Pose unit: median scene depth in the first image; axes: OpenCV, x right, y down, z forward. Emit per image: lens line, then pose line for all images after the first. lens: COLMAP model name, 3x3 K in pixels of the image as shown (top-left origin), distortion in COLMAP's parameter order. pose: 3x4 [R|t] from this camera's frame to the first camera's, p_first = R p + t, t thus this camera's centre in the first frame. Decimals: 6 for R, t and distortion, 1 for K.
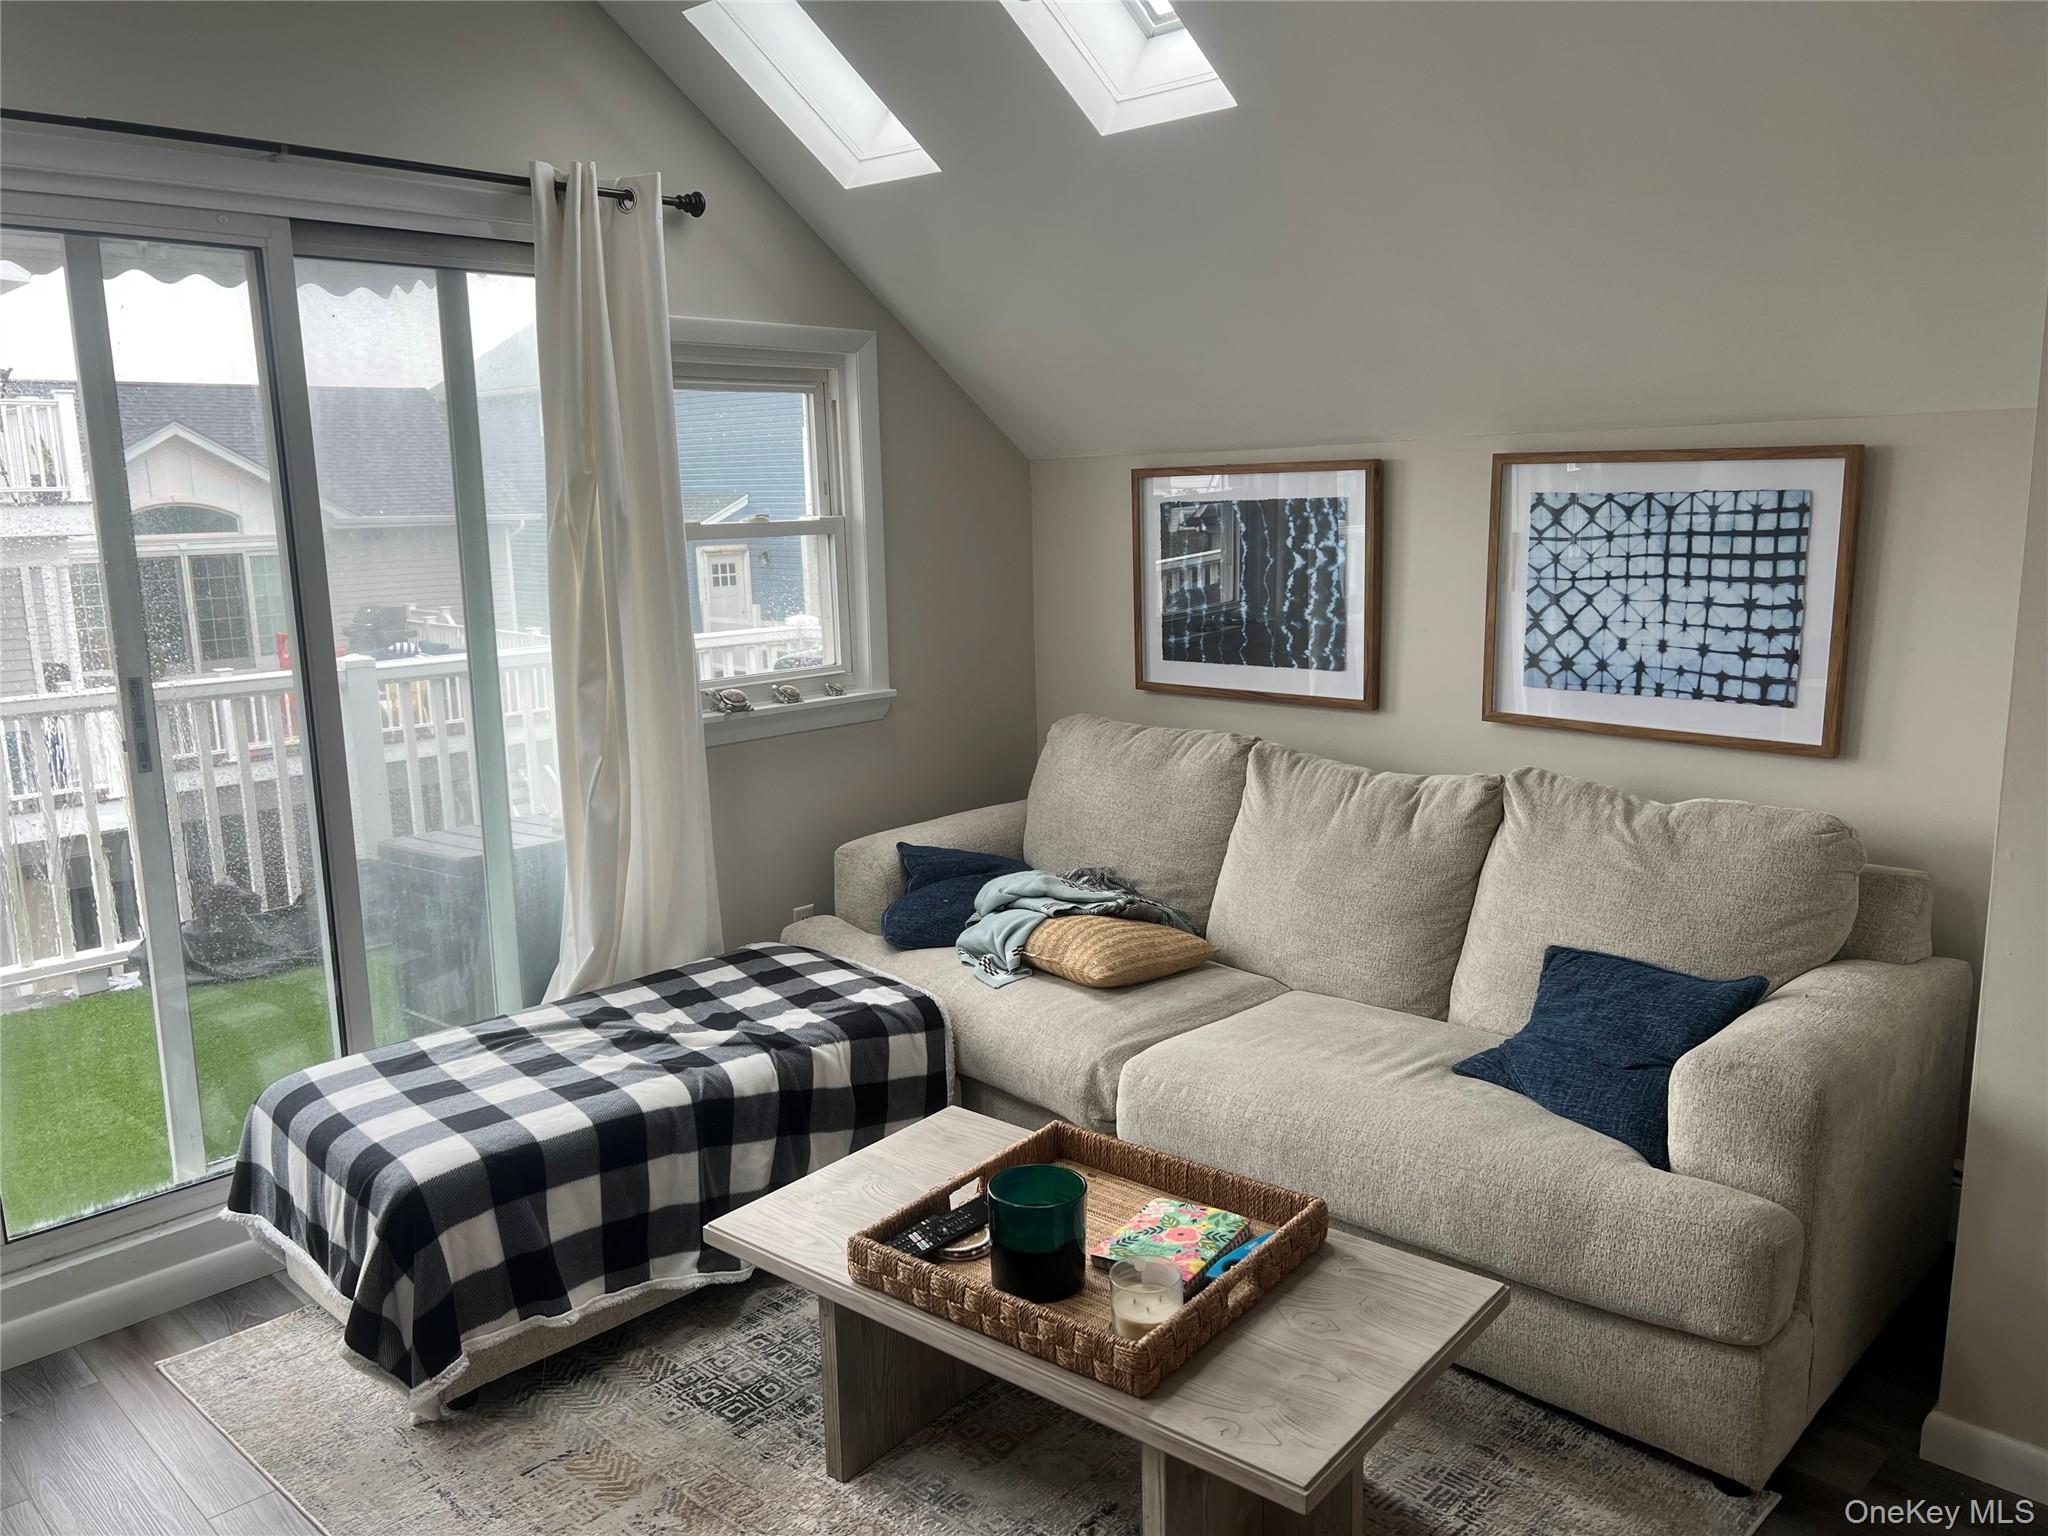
lens RADIAL K [[1531.4, 0, 990.4], [0, 1531.4, 788.0], [0, 0, 1]] dist [0.060028, -0.072433]
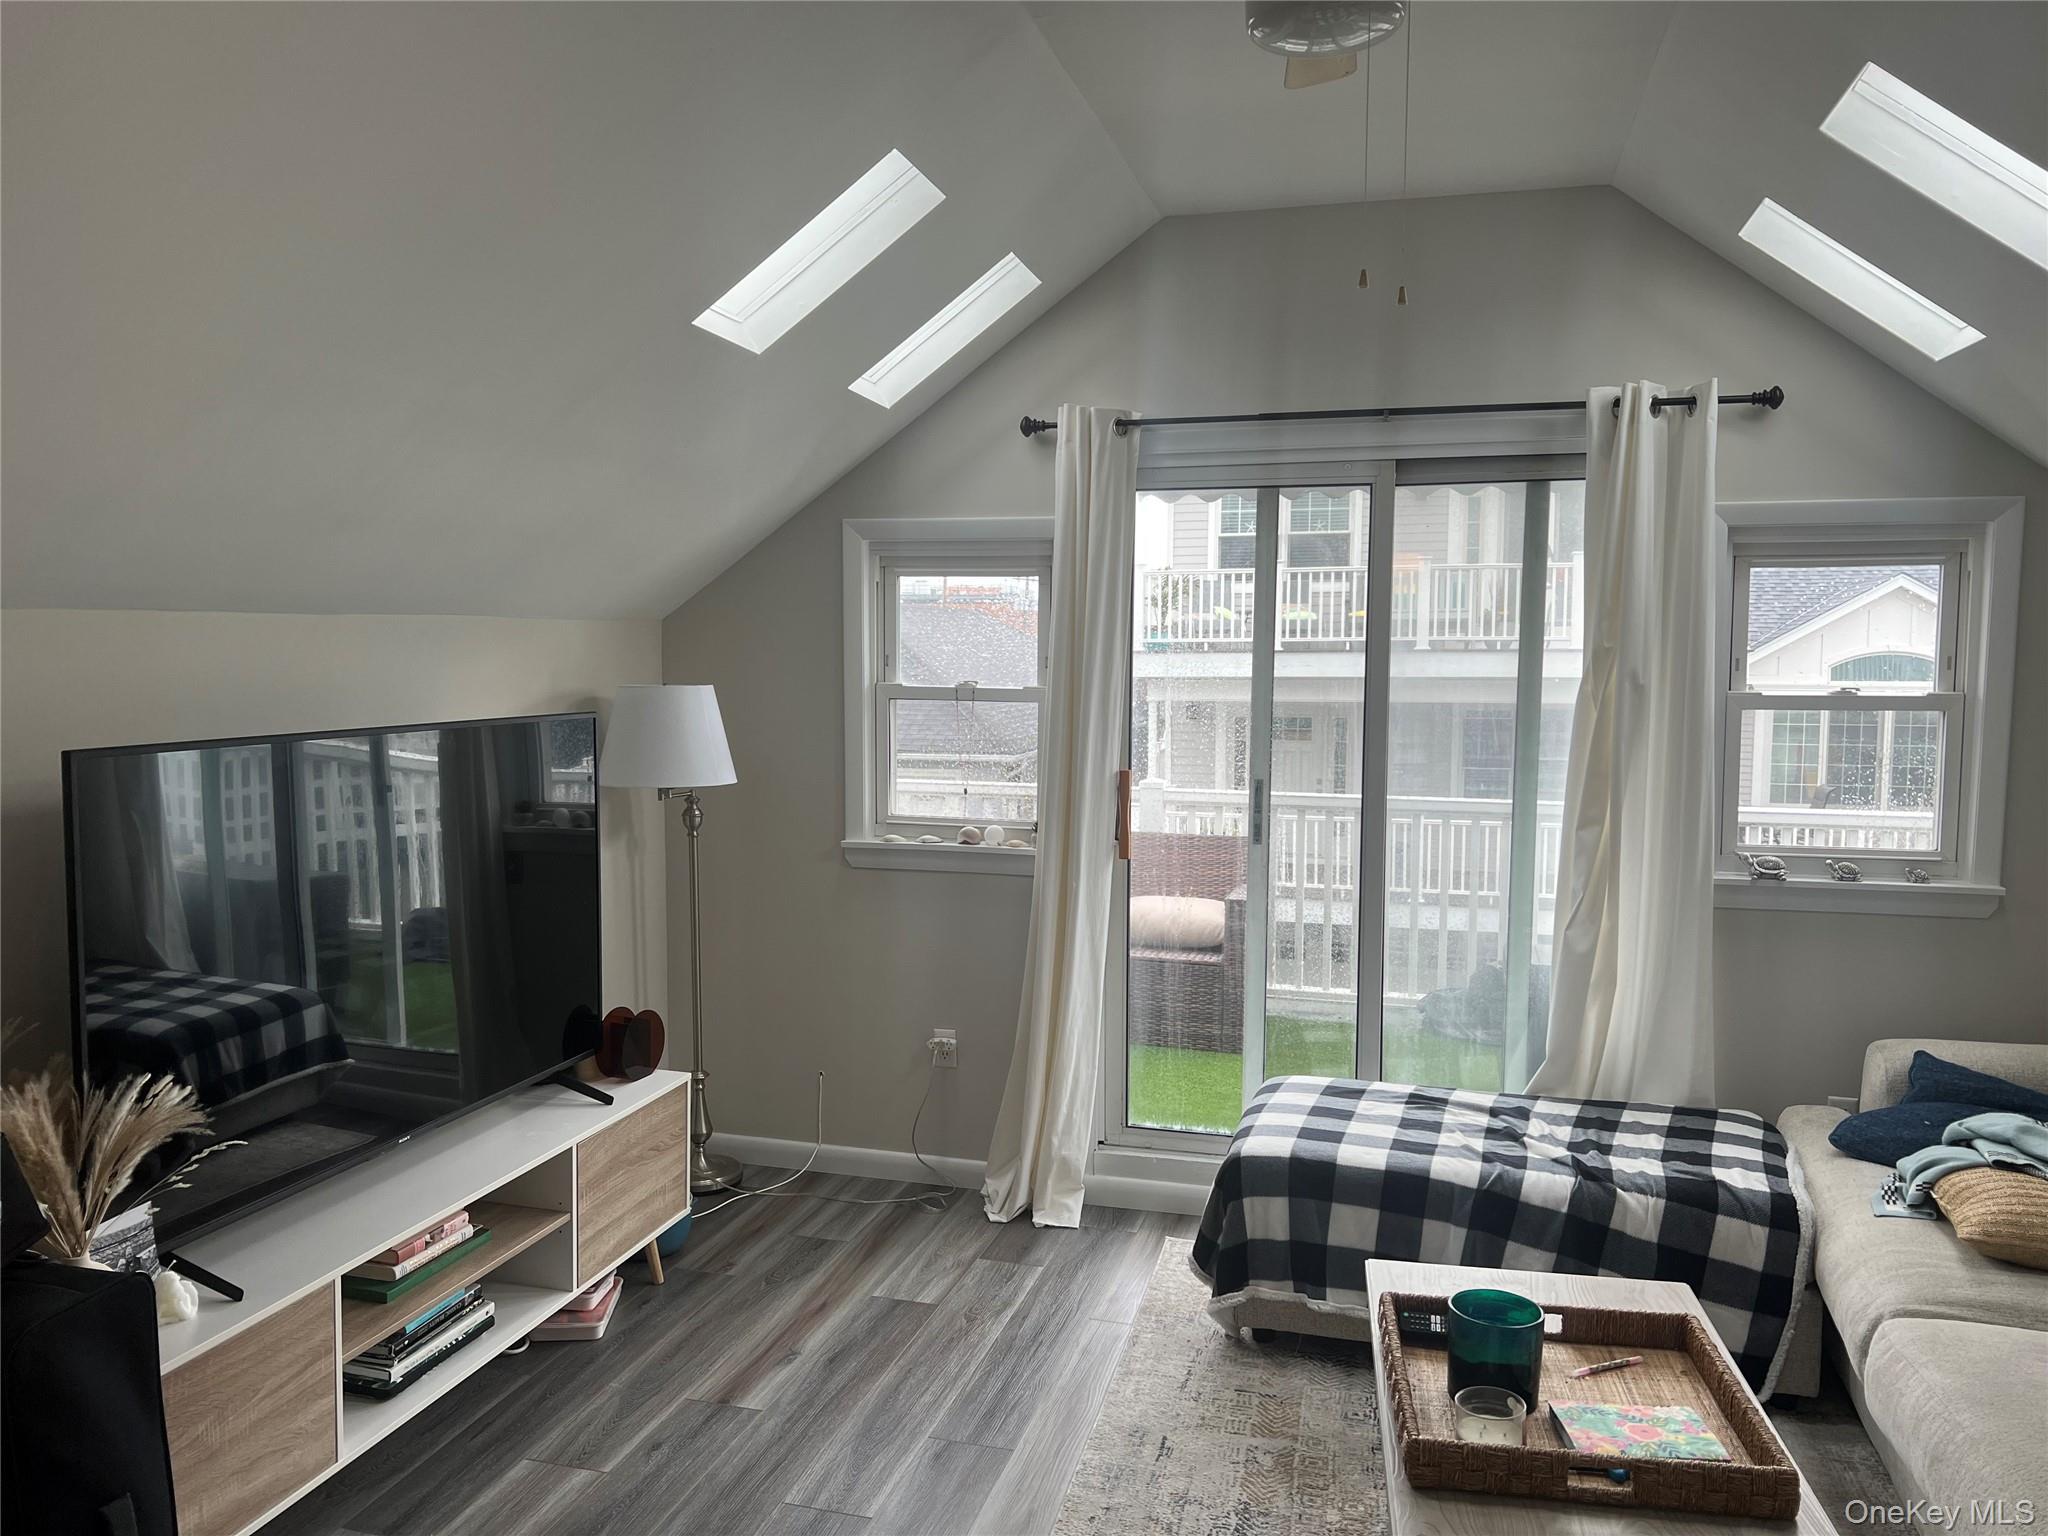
lens RADIAL K [[1531.4, 0, 1017.1], [0, 1531.4, 780.0], [0, 0, 1]] dist [0.060028, -0.072433]
pose [[0.482677, 0.099768, -0.870097, 0.523587], [-0.181852, 0.983254, 0.011863, -0.039901], [0.856710, 0.152503, 0.492737, 0.076674]]
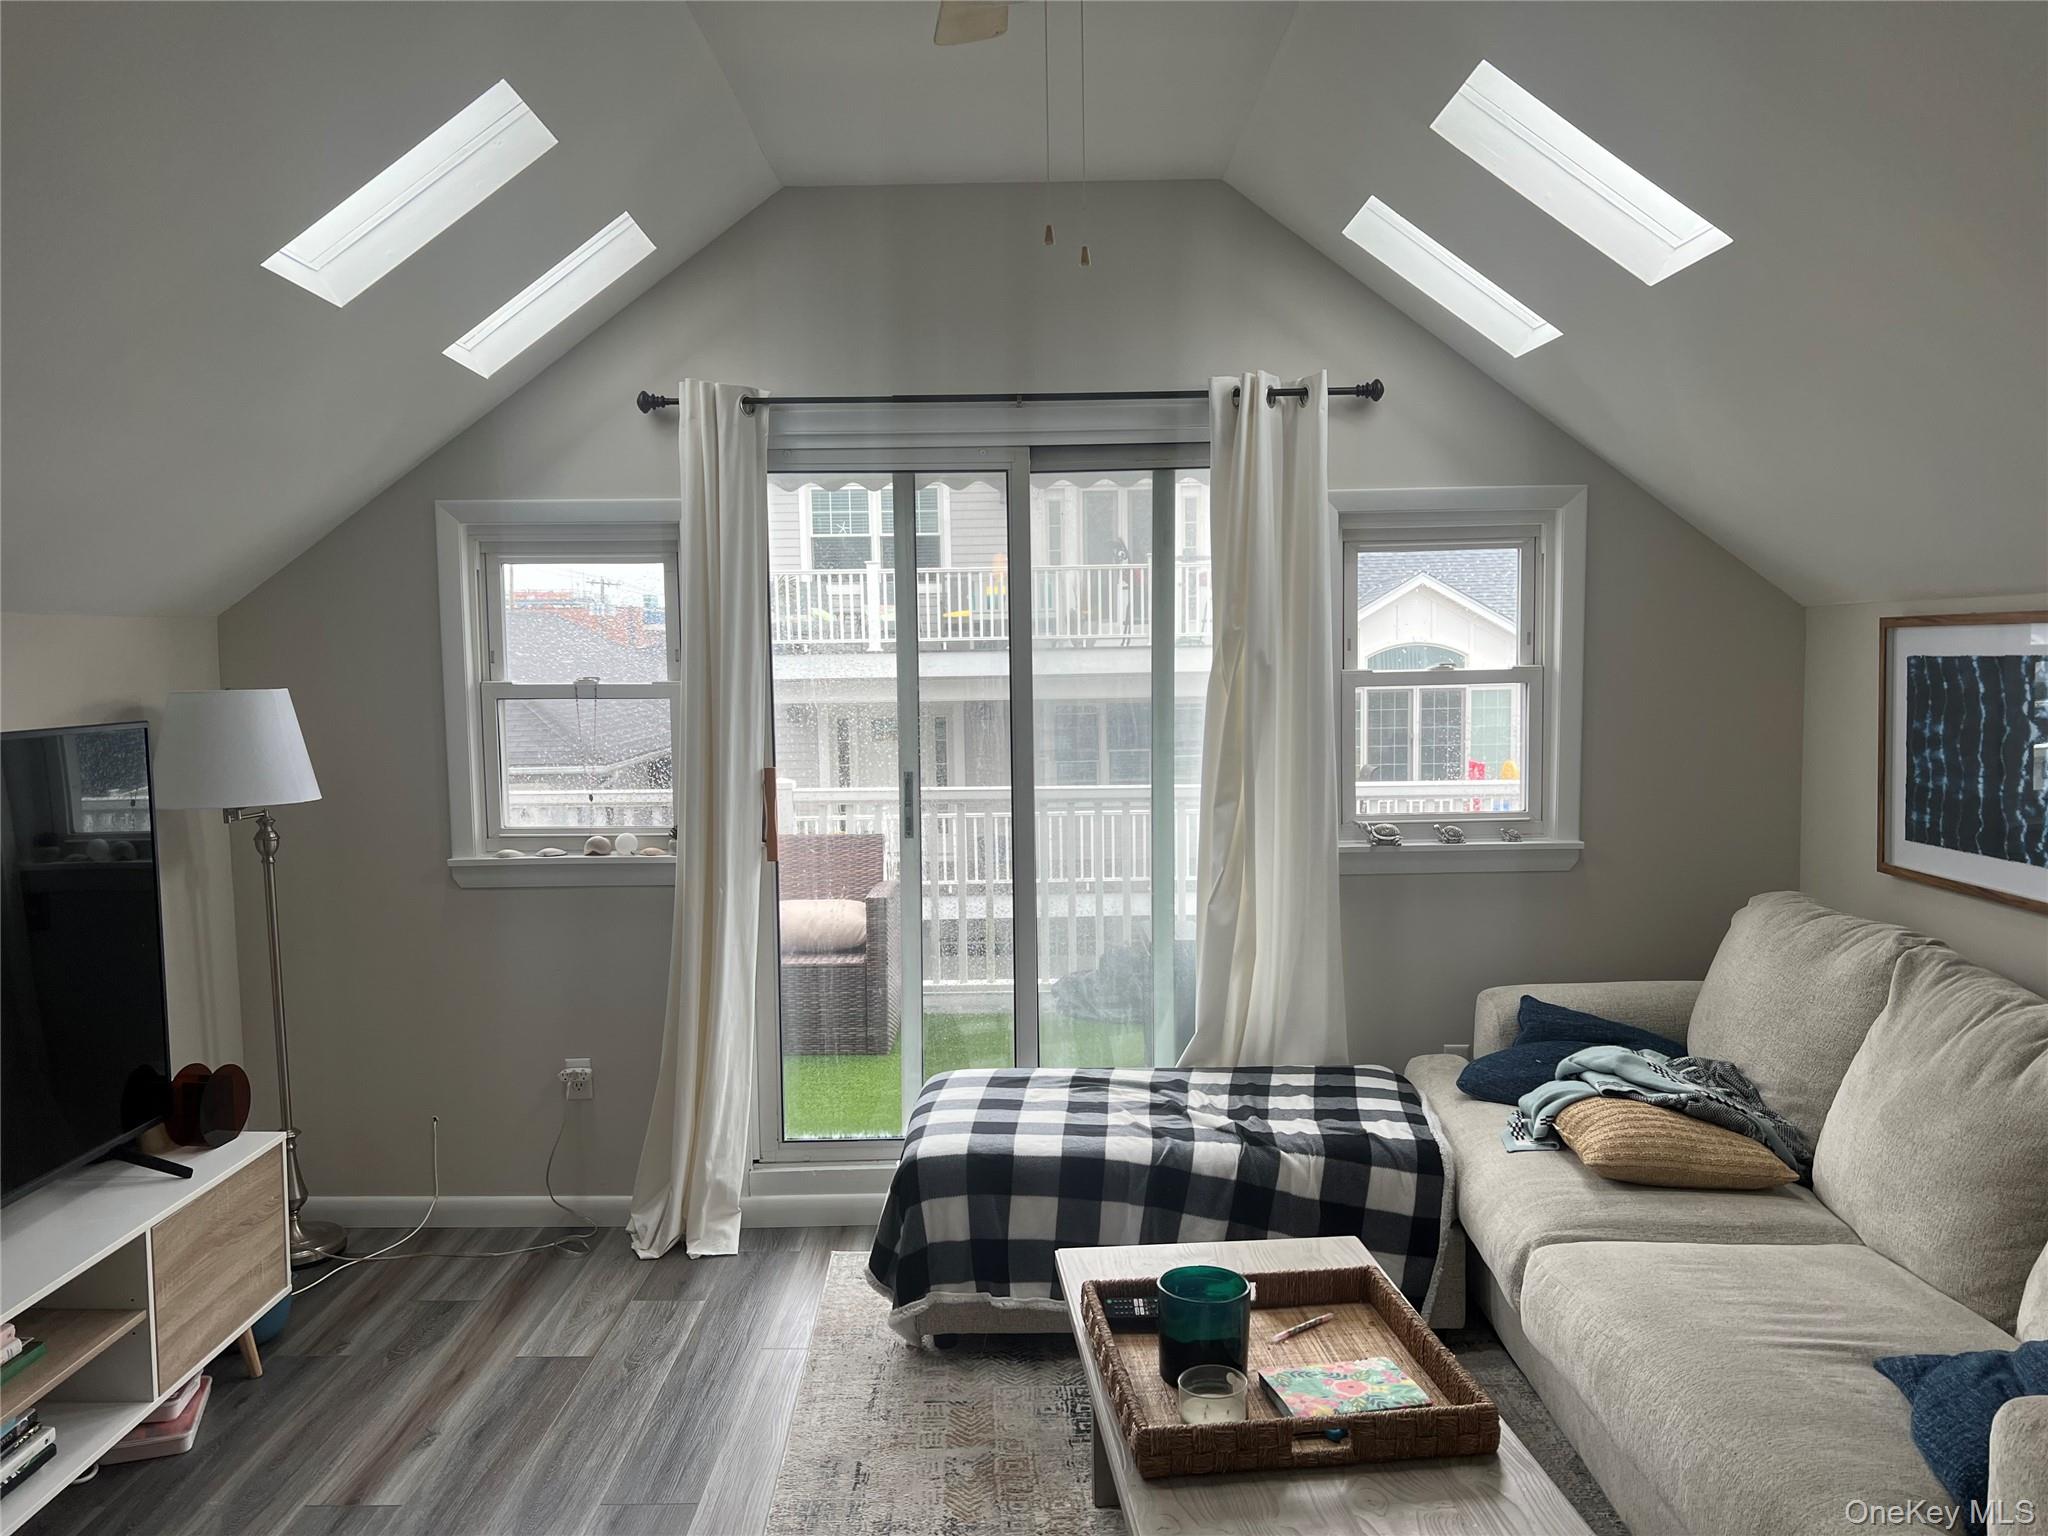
lens RADIAL K [[1531.4, 0, 1008.7], [0, 1531.4, 785.6], [0, 0, 1]] dist [0.060028, -0.072433]
pose [[0.694316, 0.074333, -0.715821, 0.460491], [-0.137371, 0.990052, -0.030434, -0.024430], [0.706438, 0.119464, 0.697620, 0.069576]]
